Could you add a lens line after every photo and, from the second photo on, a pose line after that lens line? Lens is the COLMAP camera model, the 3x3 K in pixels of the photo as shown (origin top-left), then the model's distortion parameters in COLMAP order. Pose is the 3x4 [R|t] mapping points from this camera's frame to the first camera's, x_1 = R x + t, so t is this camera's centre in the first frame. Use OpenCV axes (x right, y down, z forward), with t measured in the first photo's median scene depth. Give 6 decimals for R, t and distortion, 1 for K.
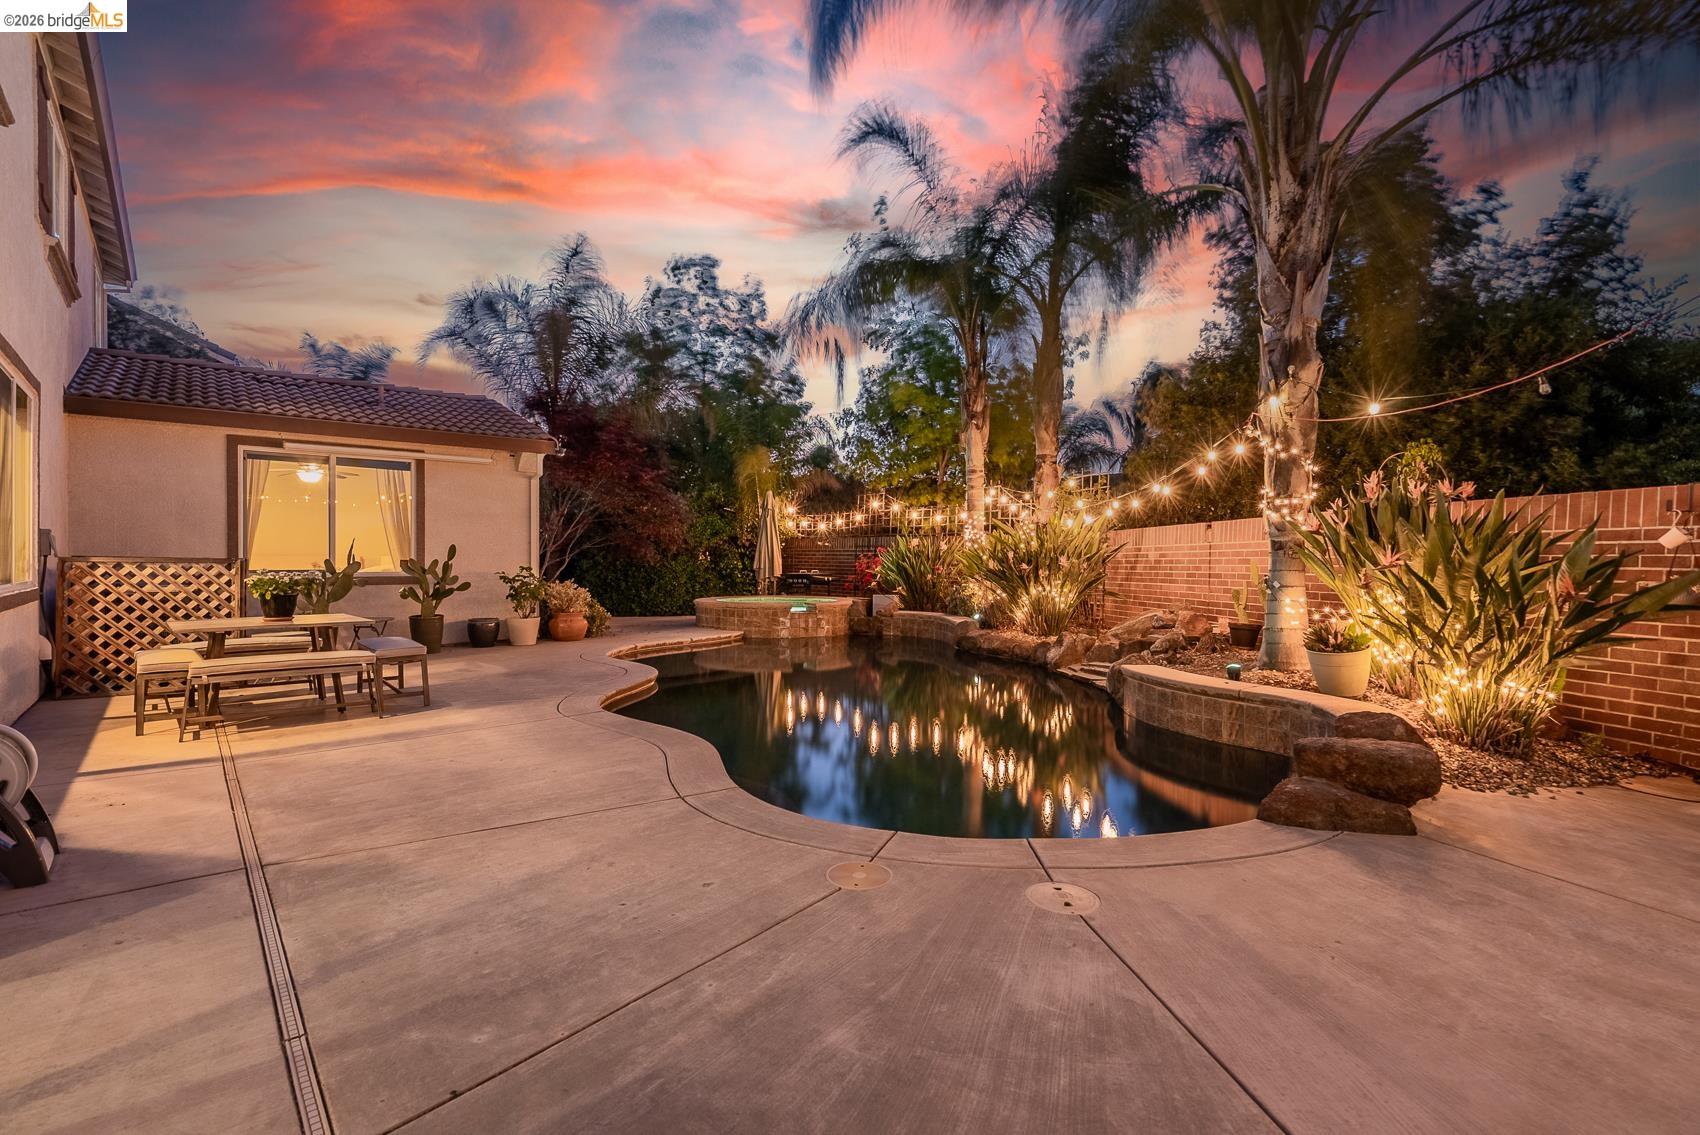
lens RADIAL K [[768.5, 0, 852.4], [0, 768.5, 565.5], [0, 0, 1]] dist [-0.002499, 0.000834]
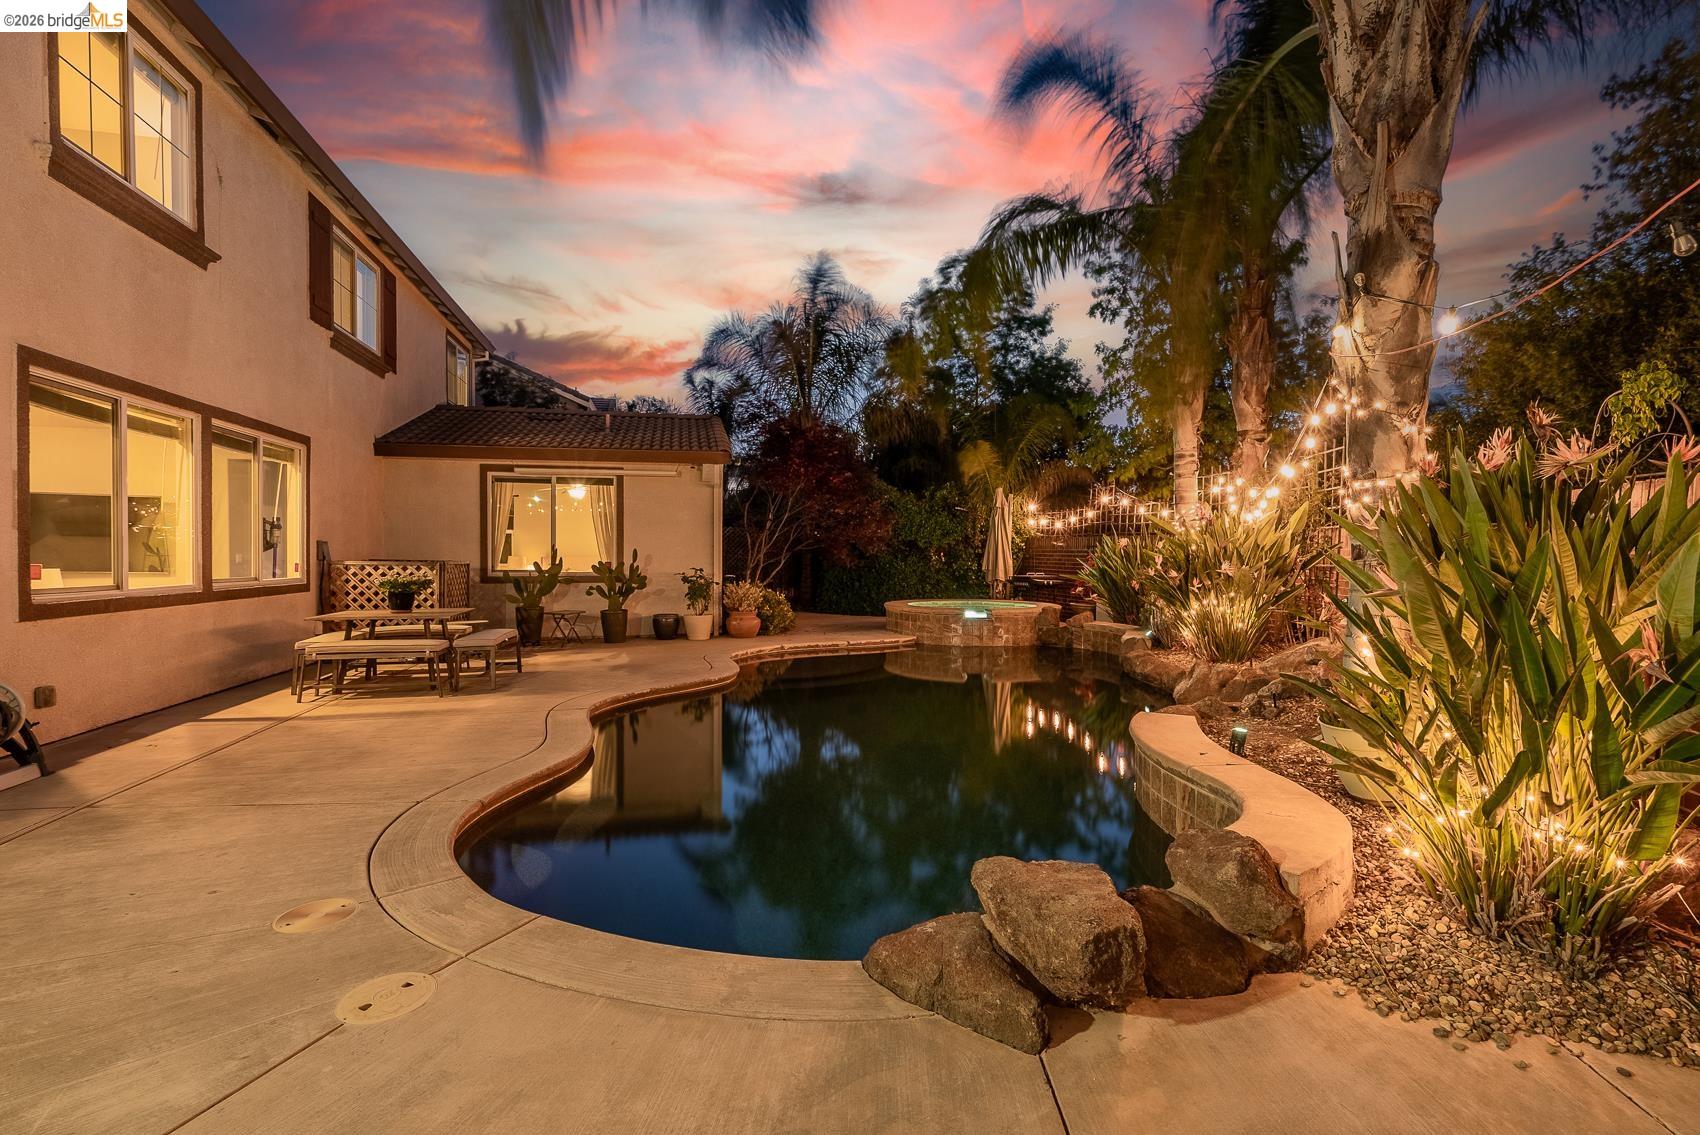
lens RADIAL K [[768.5, 0, 852.4], [0, 768.5, 565.5], [0, 0, 1]] dist [-0.002499, 0.000834]
pose [[0.884435, 0.006848, -0.466613, 0.326291], [-0.005223, 0.999975, 0.004776, -0.010480], [0.466634, -0.001787, 0.884448, 0.151435]]
